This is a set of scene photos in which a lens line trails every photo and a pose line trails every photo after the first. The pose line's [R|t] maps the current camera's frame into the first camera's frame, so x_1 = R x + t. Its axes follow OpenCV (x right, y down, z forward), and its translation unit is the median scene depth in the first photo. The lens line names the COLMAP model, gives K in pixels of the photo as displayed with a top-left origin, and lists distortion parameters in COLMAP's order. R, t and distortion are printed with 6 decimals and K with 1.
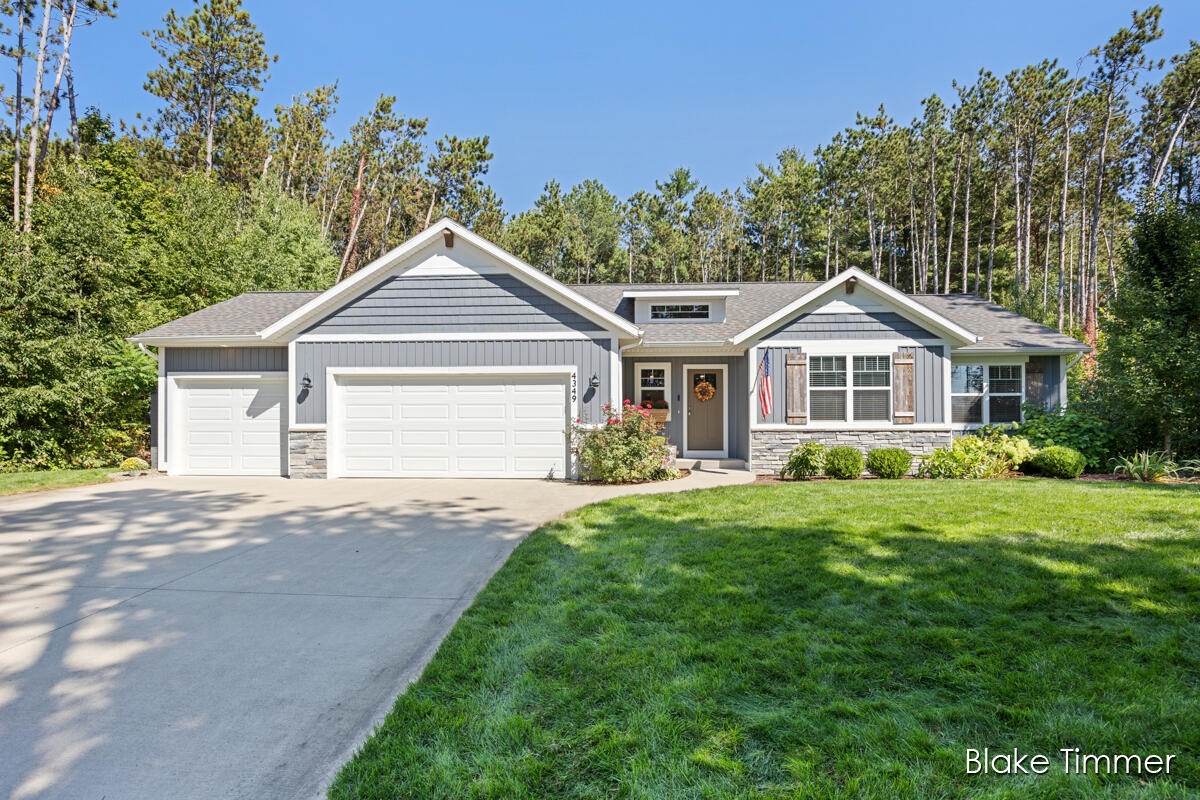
lens RADIAL K [[592.4, 0, 601.4], [0, 592.4, 438.5], [0, 0, 1]] dist [-0.002950, -0.000873]
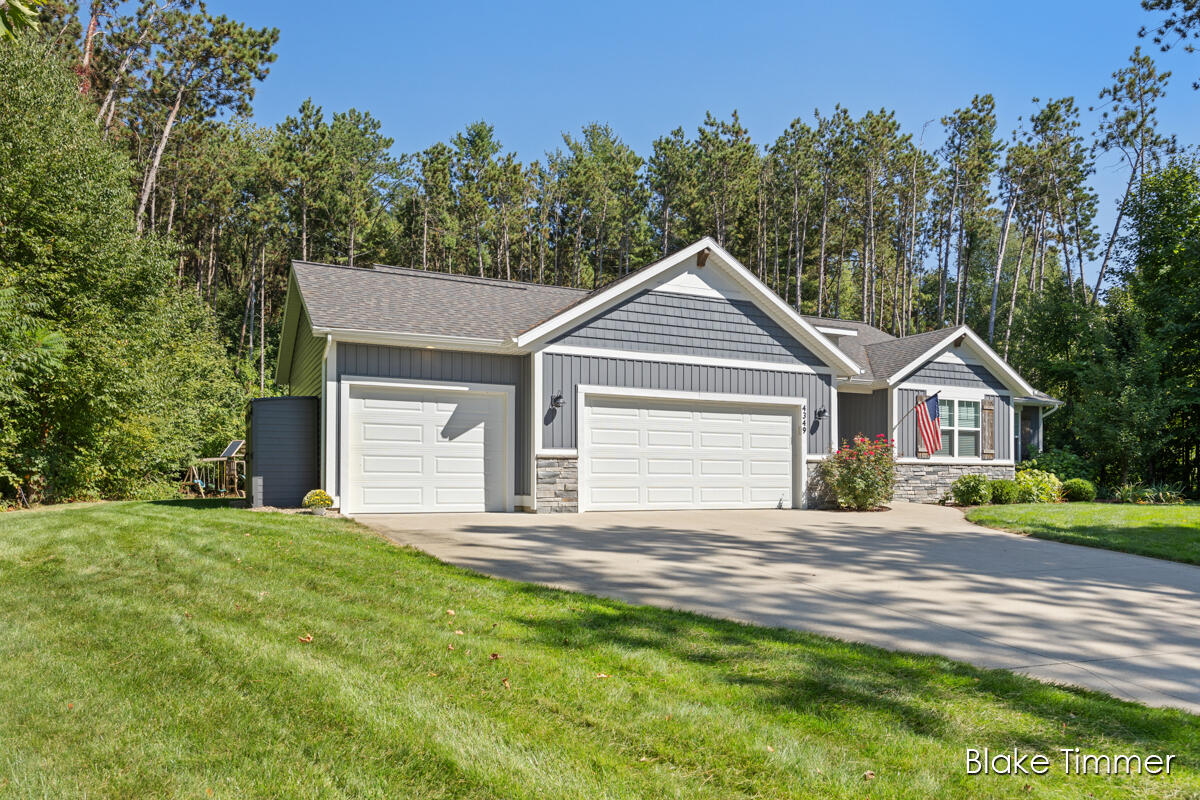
lens RADIAL K [[844.1, 0, 600.9], [0, 844.1, 479.7], [0, 0, 1]] dist [0.007411, 0.002275]
pose [[0.866438, 0.003211, 0.499275, -1.015625], [-0.004247, 0.999991, 0.000940, 0.017477], [-0.499267, -0.002935, 0.866443, -0.090207]]
